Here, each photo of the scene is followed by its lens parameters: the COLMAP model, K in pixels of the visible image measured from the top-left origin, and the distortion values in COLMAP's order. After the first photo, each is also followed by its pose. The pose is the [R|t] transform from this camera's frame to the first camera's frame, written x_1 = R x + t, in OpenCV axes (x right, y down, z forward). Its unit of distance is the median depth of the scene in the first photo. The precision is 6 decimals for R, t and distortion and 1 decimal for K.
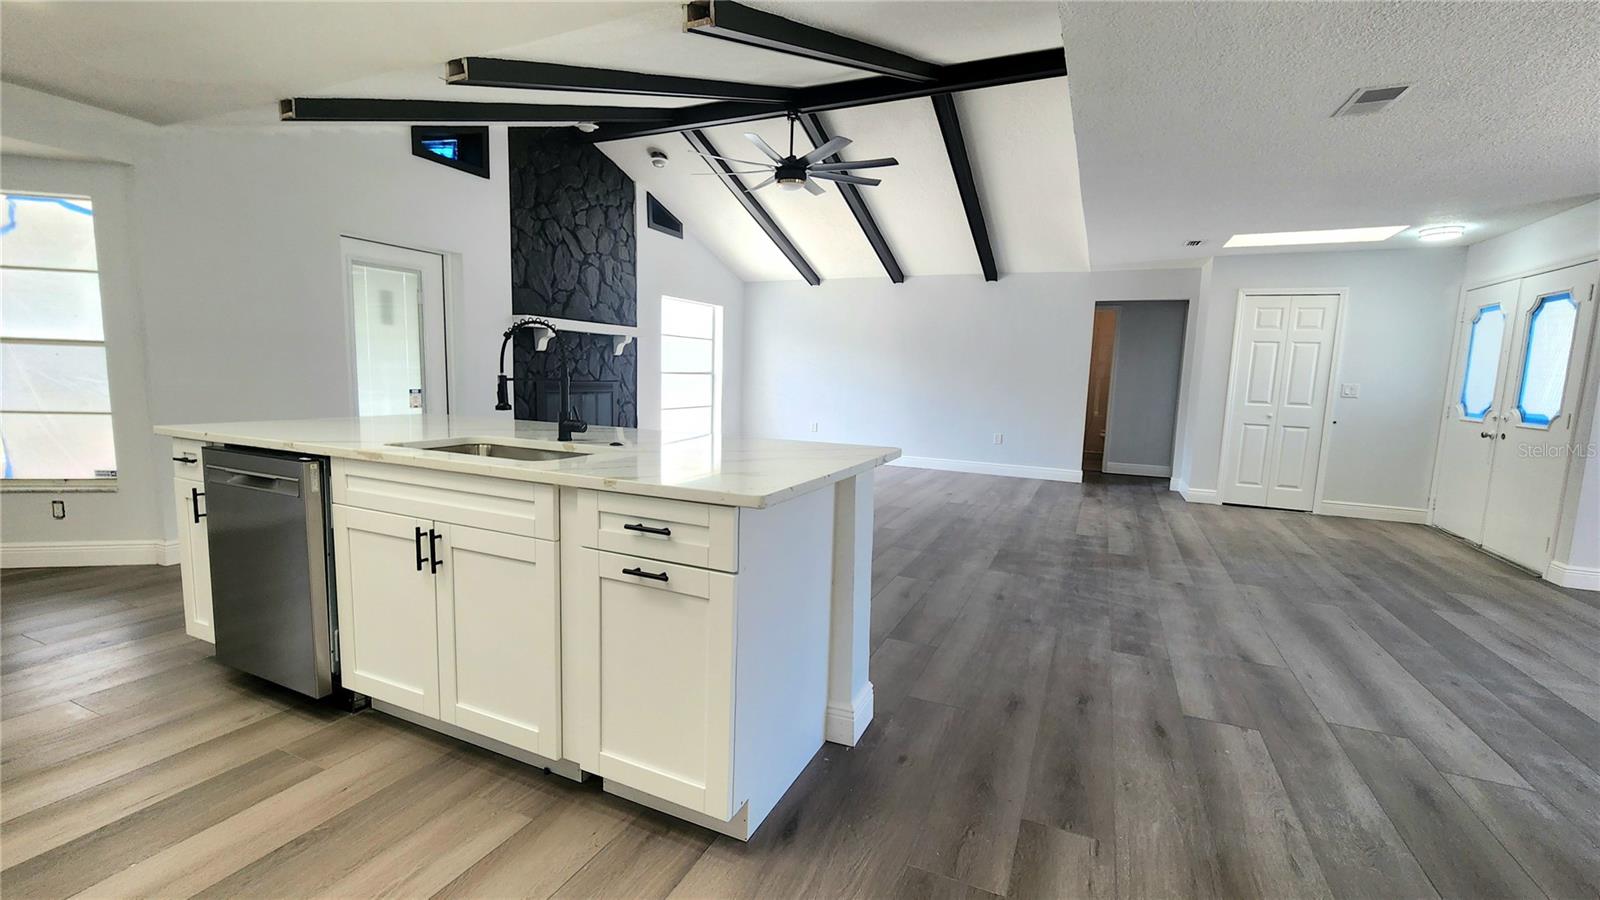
lens RADIAL K [[659.5, 0, 809.5], [0, 659.5, 458.0], [0, 0, 1]] dist [0.002162, -0.000239]
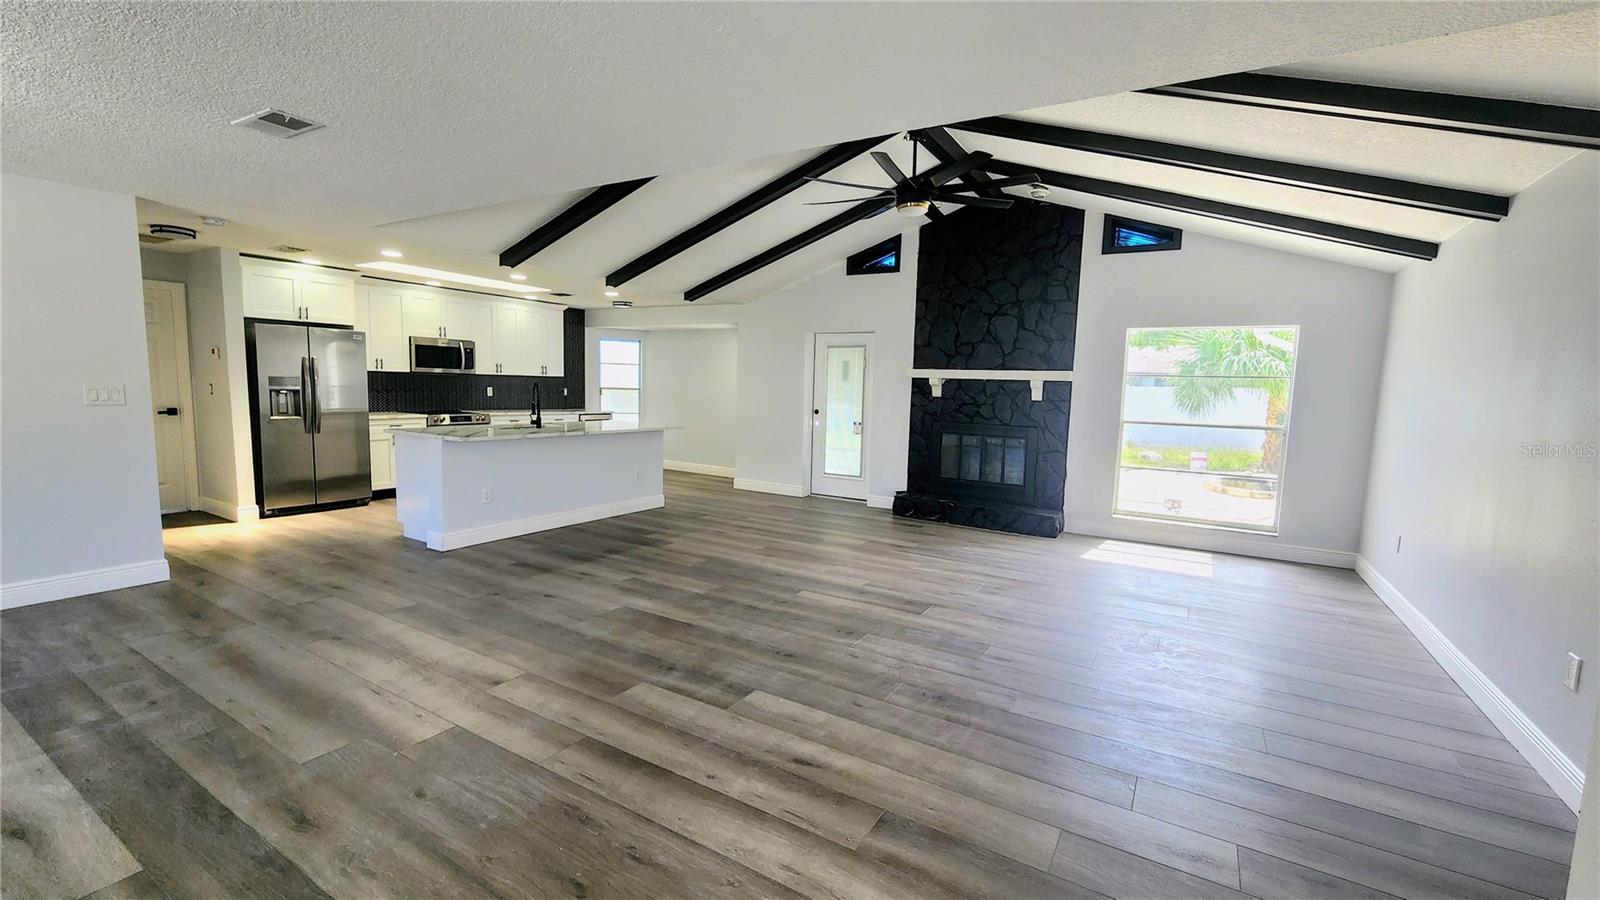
lens RADIAL K [[659.5, 0, 800.0], [0, 659.5, 455.1], [0, 0, 1]] dist [0.002162, -0.000239]
pose [[-0.119079, 0.072801, -0.990212, 1.043056], [-0.161308, 0.982640, 0.091643, -0.162671], [0.979694, 0.170642, -0.105268, 1.145602]]
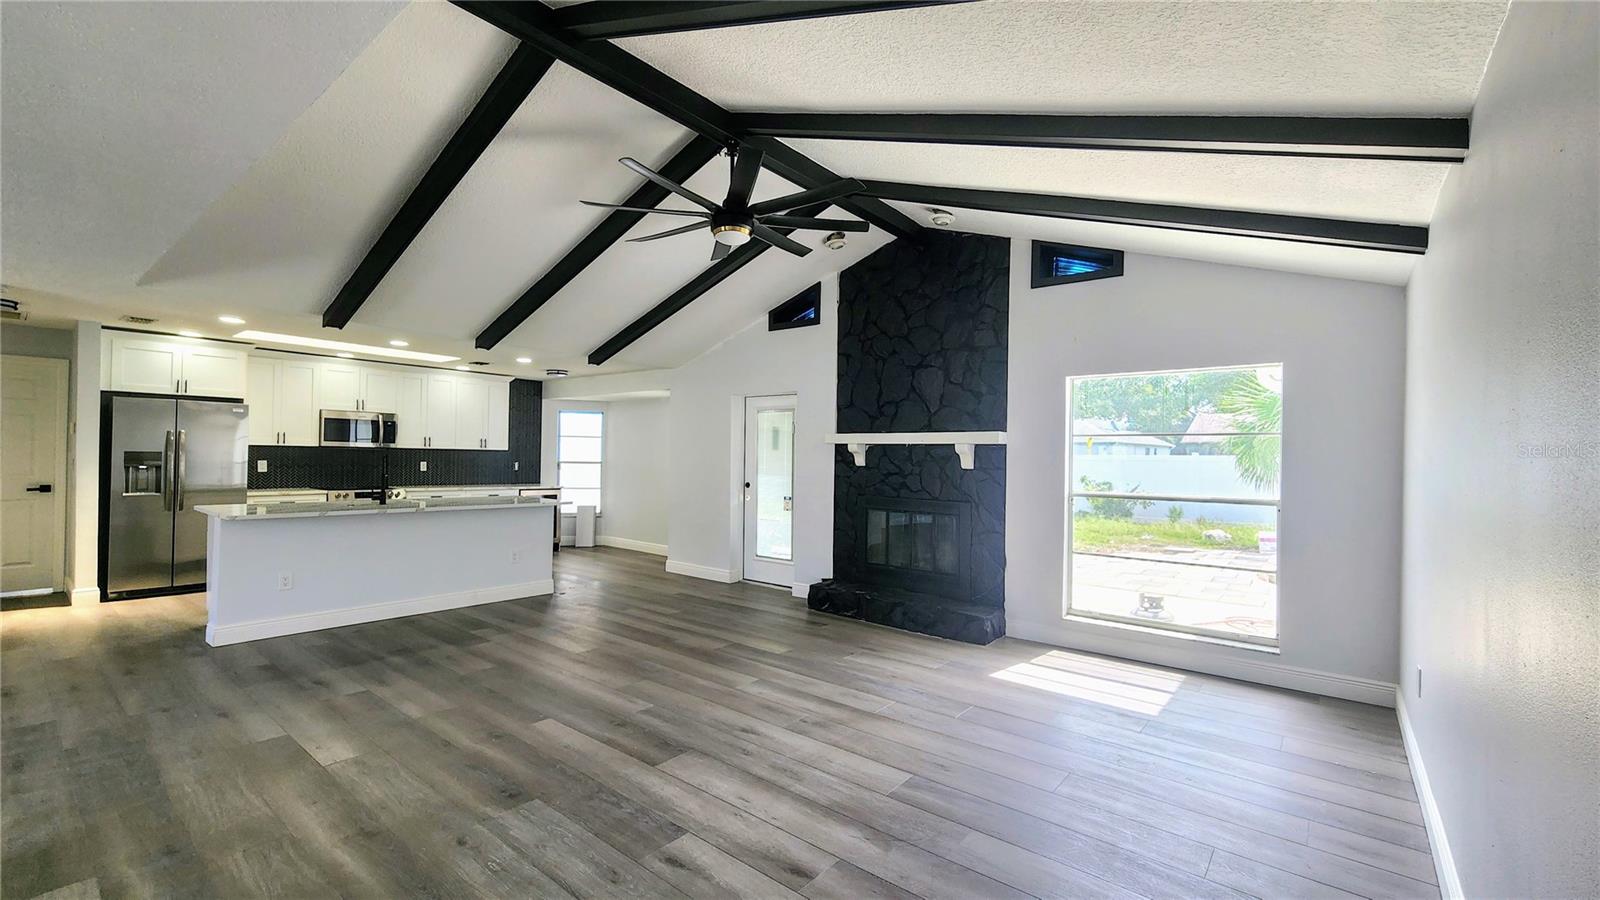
lens RADIAL K [[659.5, 0, 798.9], [0, 659.5, 455.2], [0, 0, 1]] dist [0.002162, -0.000239]
pose [[-0.257584, -0.038057, -0.965506, 0.754621], [-0.150132, 0.988665, 0.001083, -0.210477], [0.954521, 0.145233, -0.260378, 1.488950]]
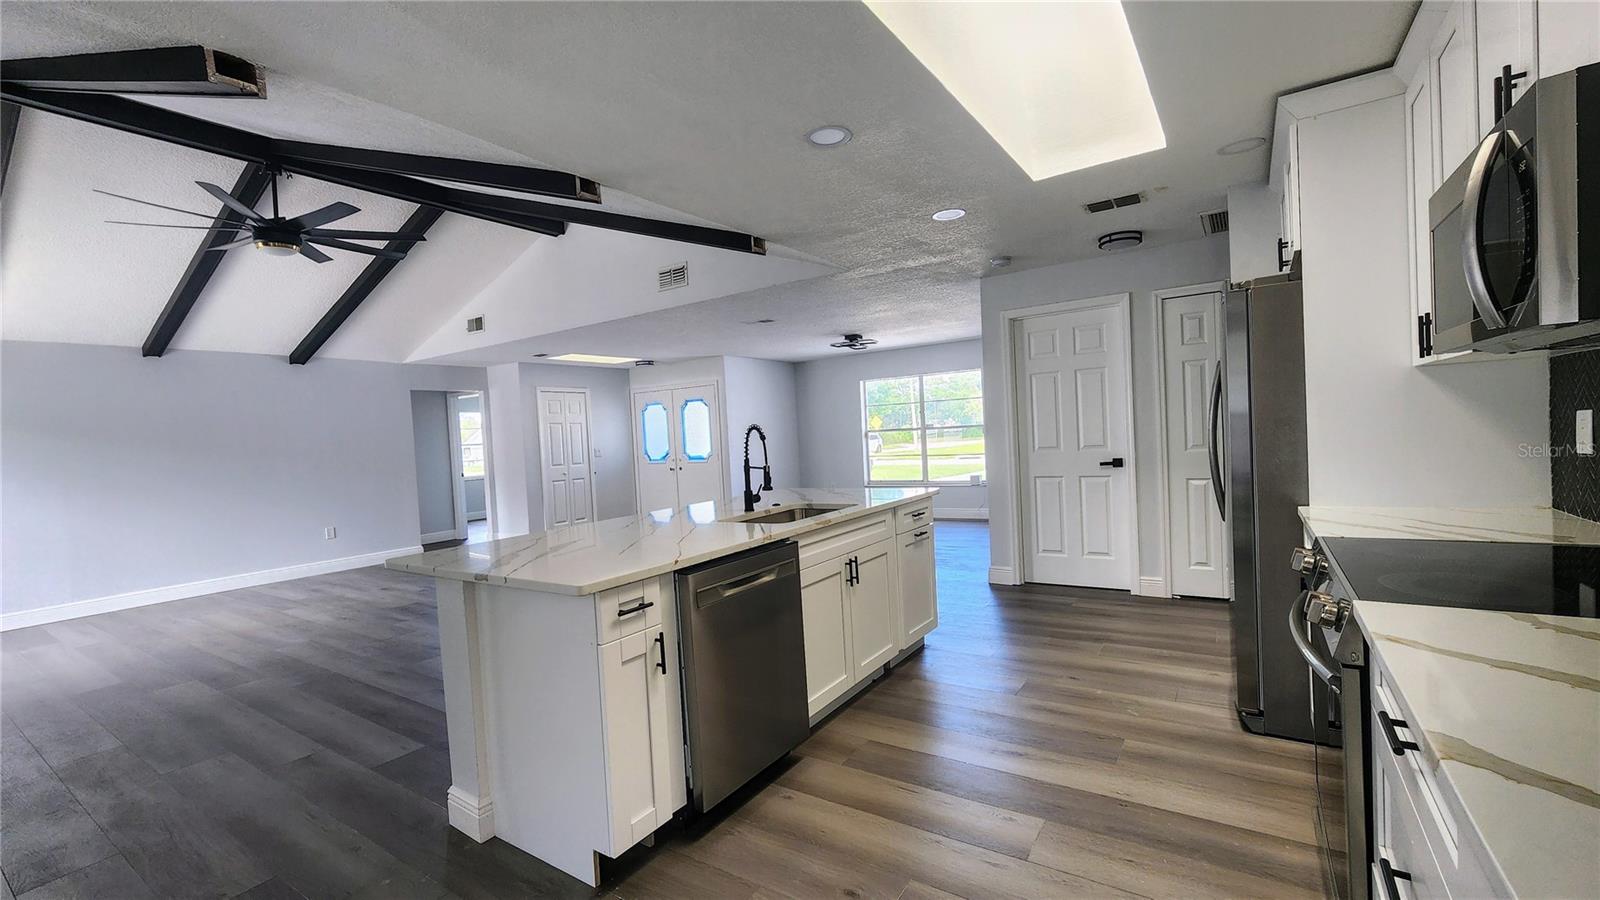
lens RADIAL K [[659.5, 0, 799.7], [0, 659.5, 452.7], [0, 0, 1]] dist [0.002162, -0.000239]
pose [[0.170544, -0.067799, 0.983015, -0.851078], [0.184576, 0.982169, 0.035718, -0.088074], [-0.967908, 0.175350, 0.180017, 0.311266]]
